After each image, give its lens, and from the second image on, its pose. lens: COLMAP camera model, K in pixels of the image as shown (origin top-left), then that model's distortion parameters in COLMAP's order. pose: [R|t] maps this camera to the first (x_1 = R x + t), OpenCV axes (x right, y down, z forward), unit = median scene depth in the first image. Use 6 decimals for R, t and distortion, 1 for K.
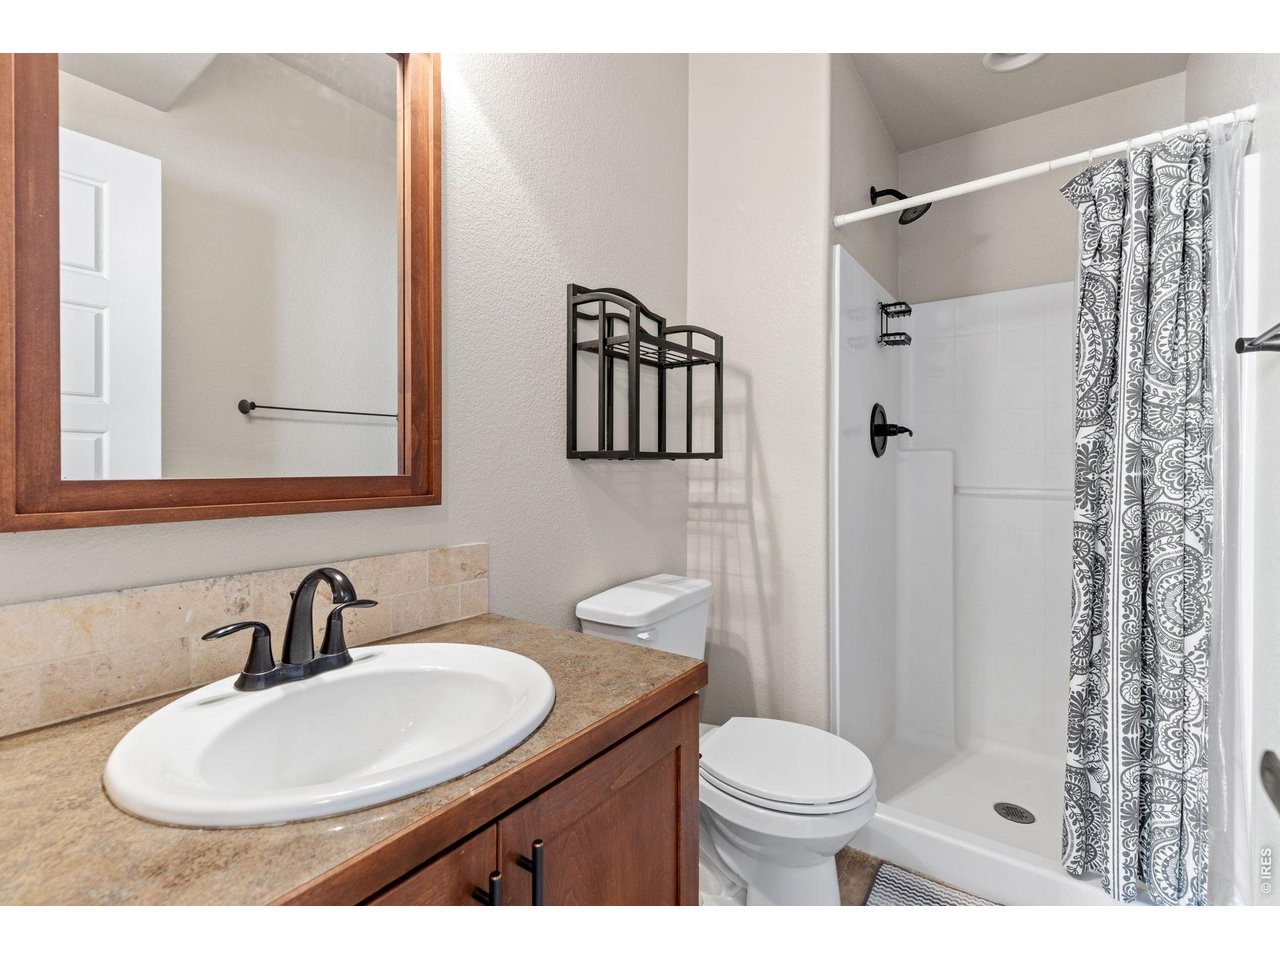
lens RADIAL K [[580.0, 0, 642.4], [0, 580.0, 472.9], [0, 0, 1]] dist [0.001902, -0.000033]
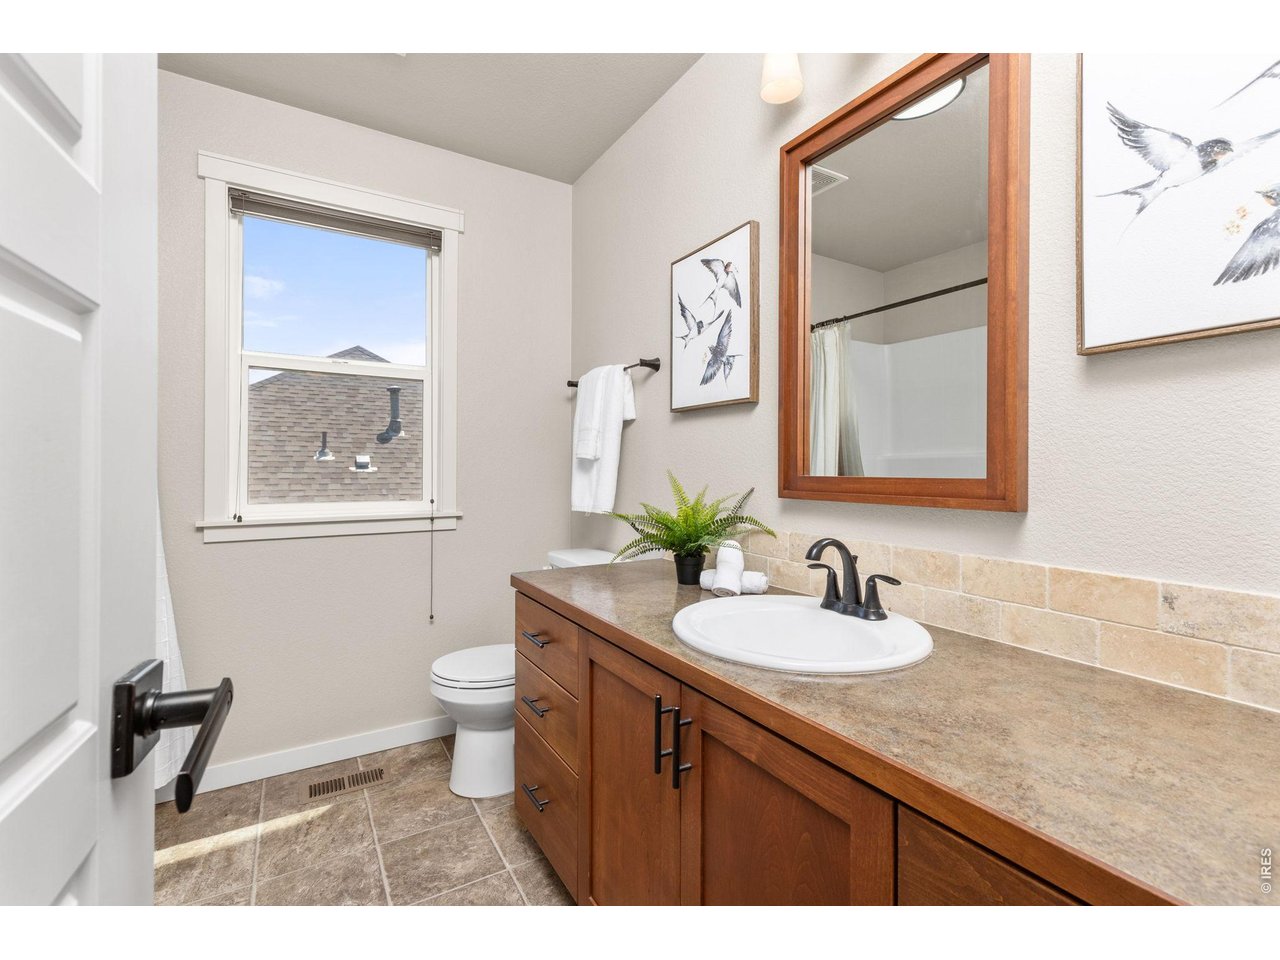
lens RADIAL K [[580.0, 0, 642.2], [0, 580.0, 471.9], [0, 0, 1]] dist [0.001902, -0.000033]
pose [[-0.393992, -0.000672, -0.919114, 0.848211], [-0.015514, 0.999862, 0.005919, -0.002288], [0.918983, 0.016591, -0.393948, 1.000089]]
